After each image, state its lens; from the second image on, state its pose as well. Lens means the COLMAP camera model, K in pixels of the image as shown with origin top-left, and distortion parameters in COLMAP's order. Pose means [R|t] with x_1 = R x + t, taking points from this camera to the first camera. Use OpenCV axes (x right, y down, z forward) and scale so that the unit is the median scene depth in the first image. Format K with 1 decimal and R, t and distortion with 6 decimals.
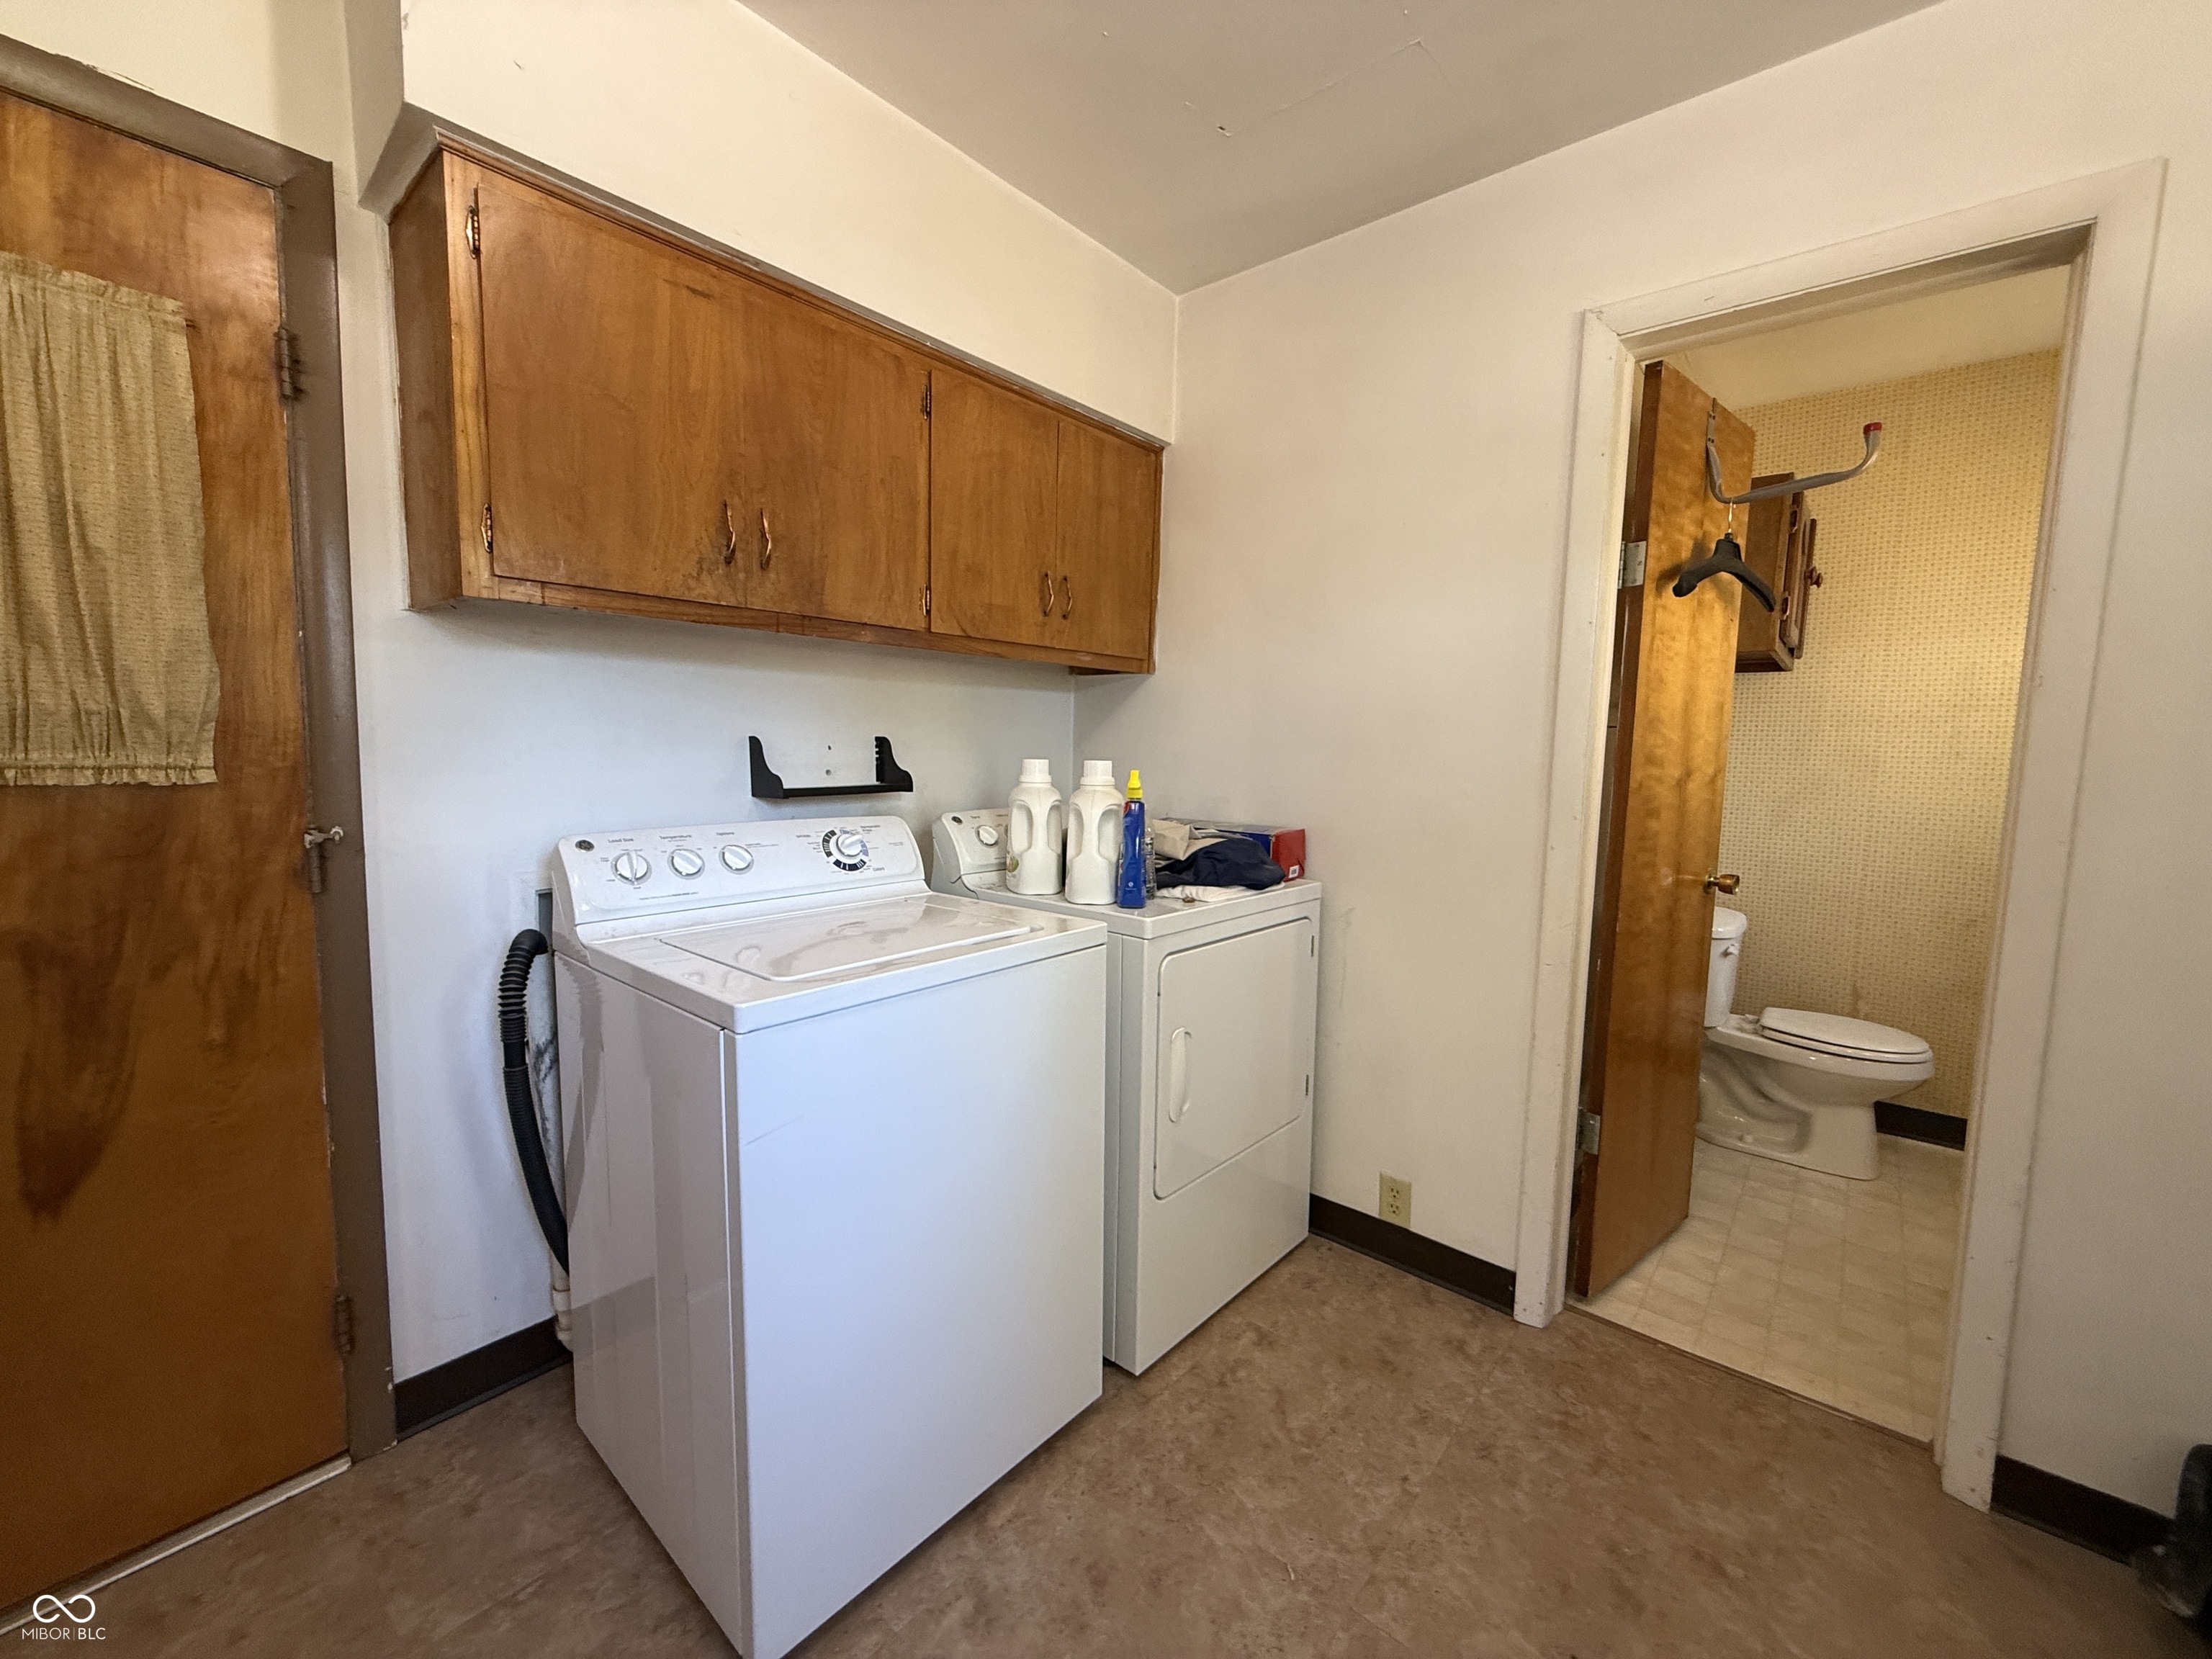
lens RADIAL K [[882.6, 0, 1100.4], [0, 882.6, 832.2], [0, 0, 1]] dist [0.000705, 0.000239]
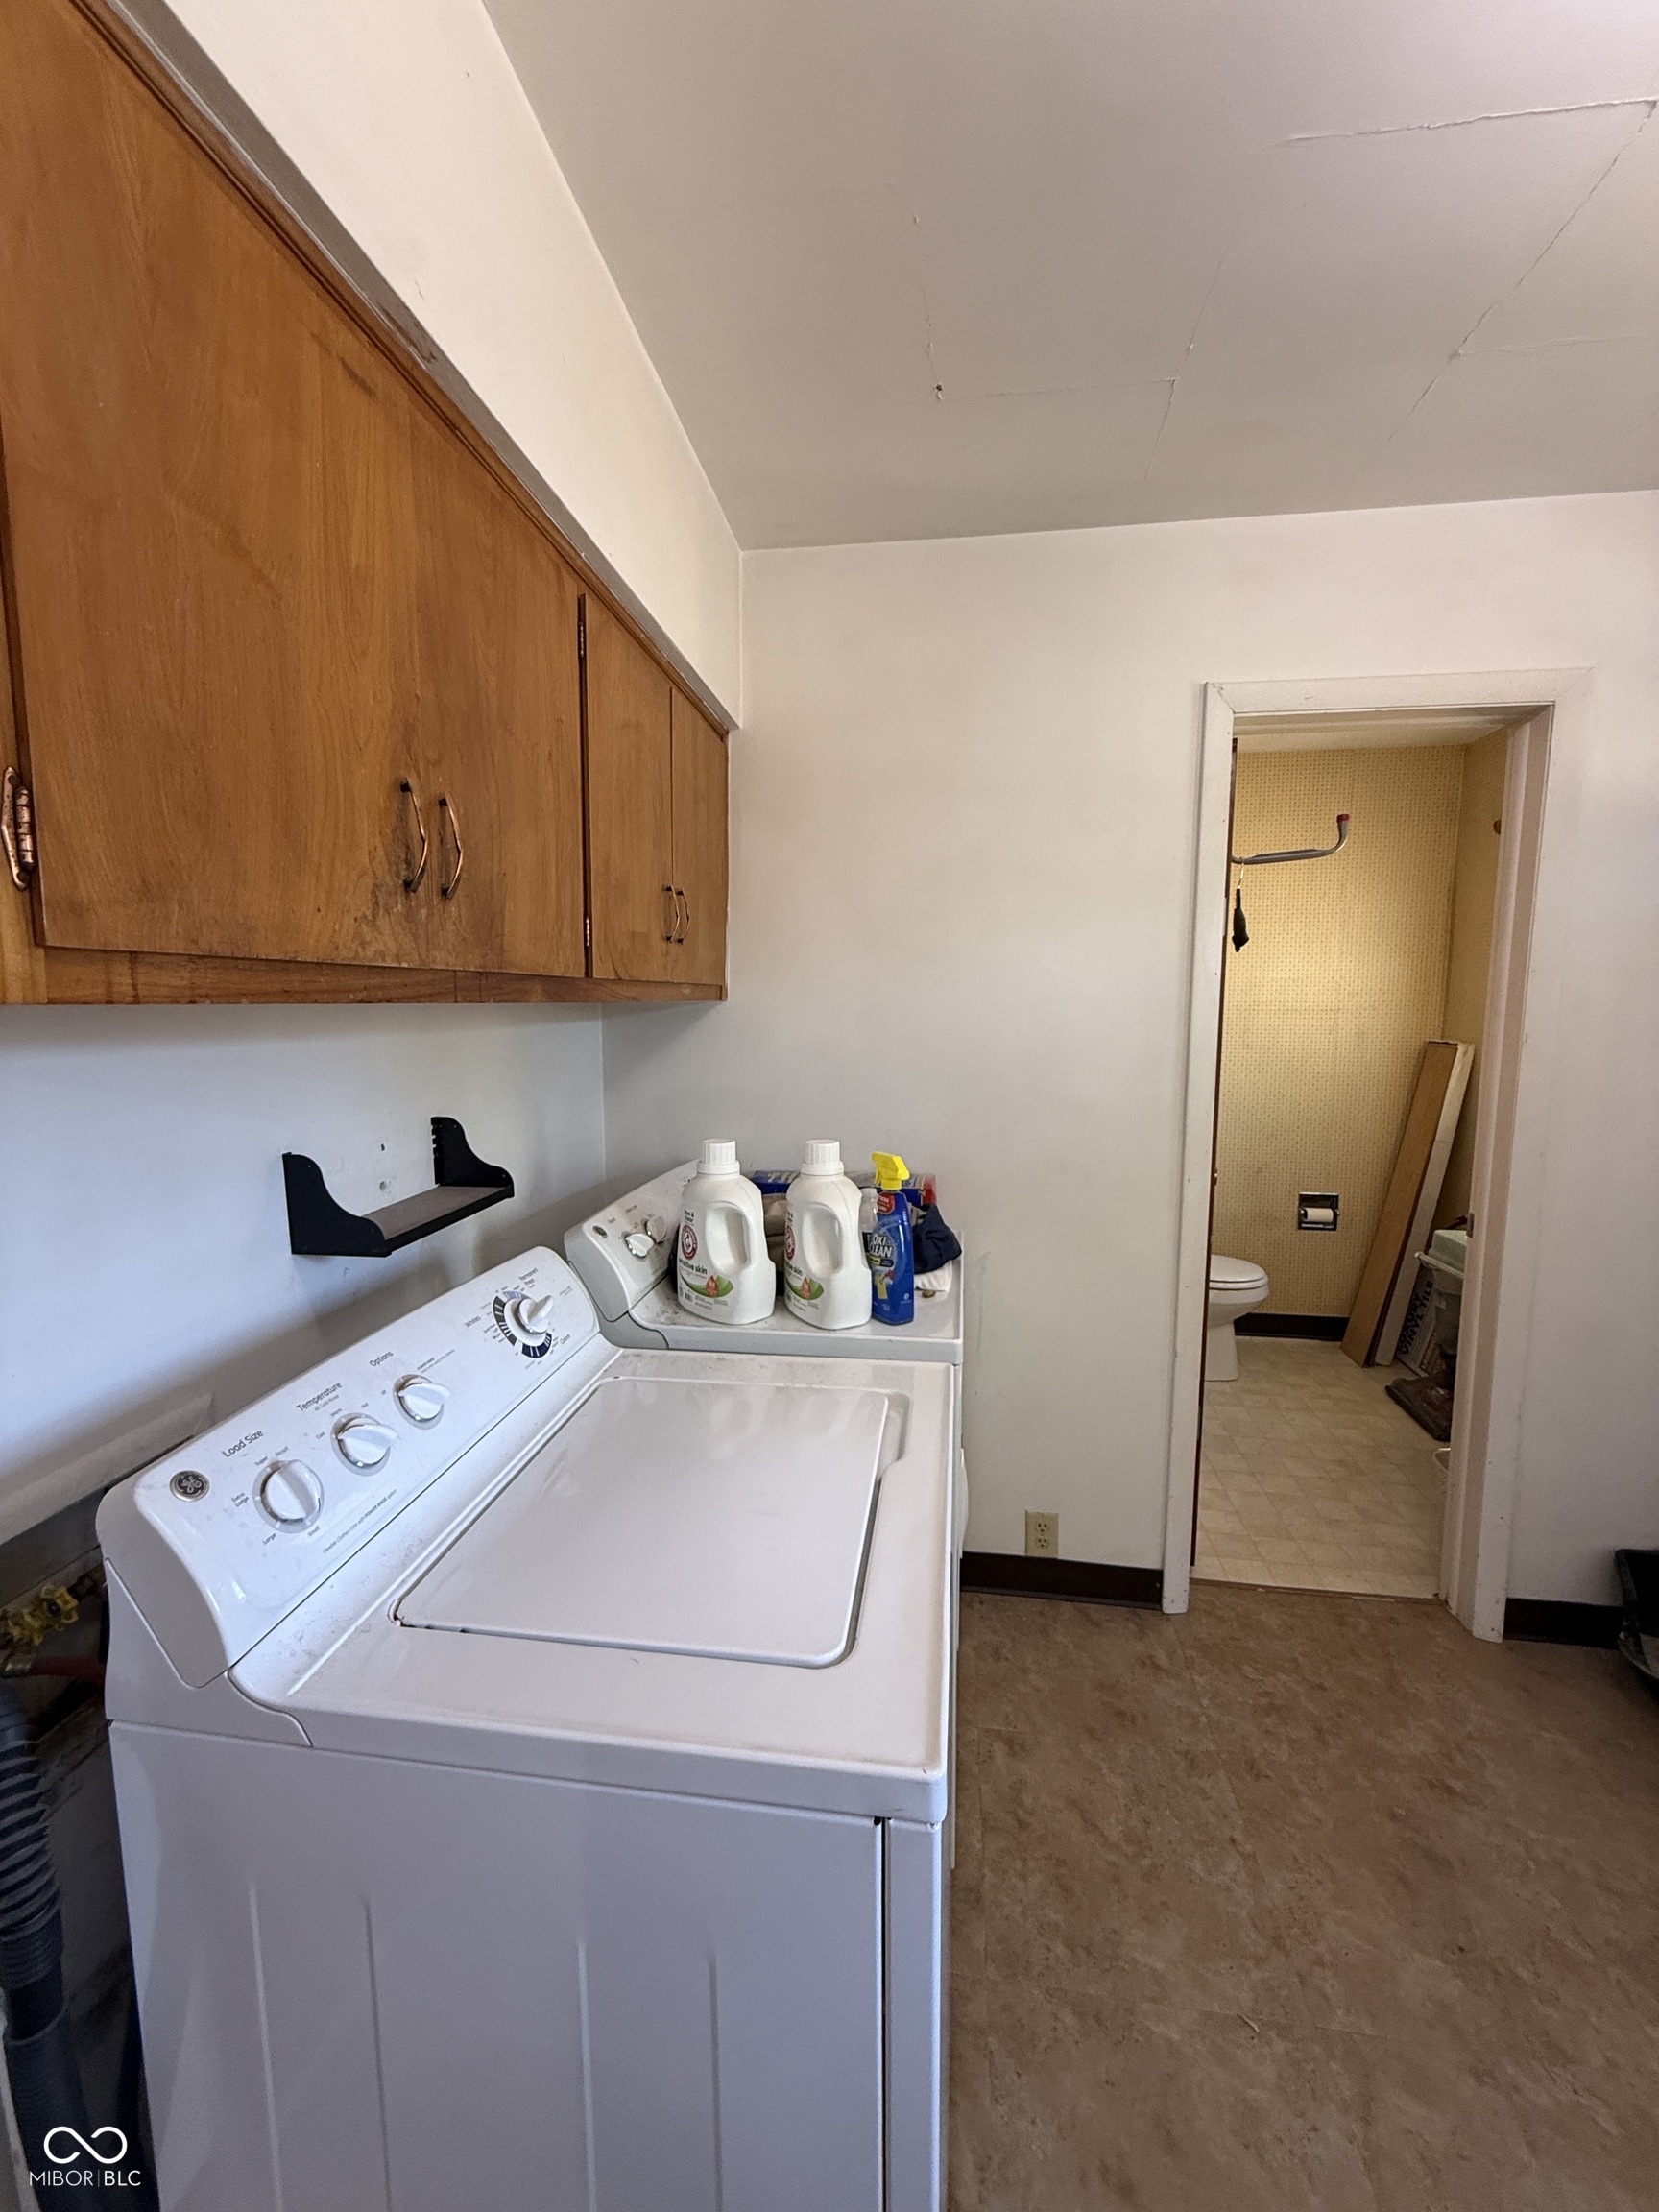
lens RADIAL K [[882.6, 0, 831.3], [0, 882.6, 1102.9], [0, 0, 1]] dist [0.000705, 0.000239]
pose [[0.837928, -0.079156, 0.540010, -0.492645], [0.068220, 0.996857, 0.040266, -0.171480], [-0.541501, 0.003100, 0.840695, 0.378196]]
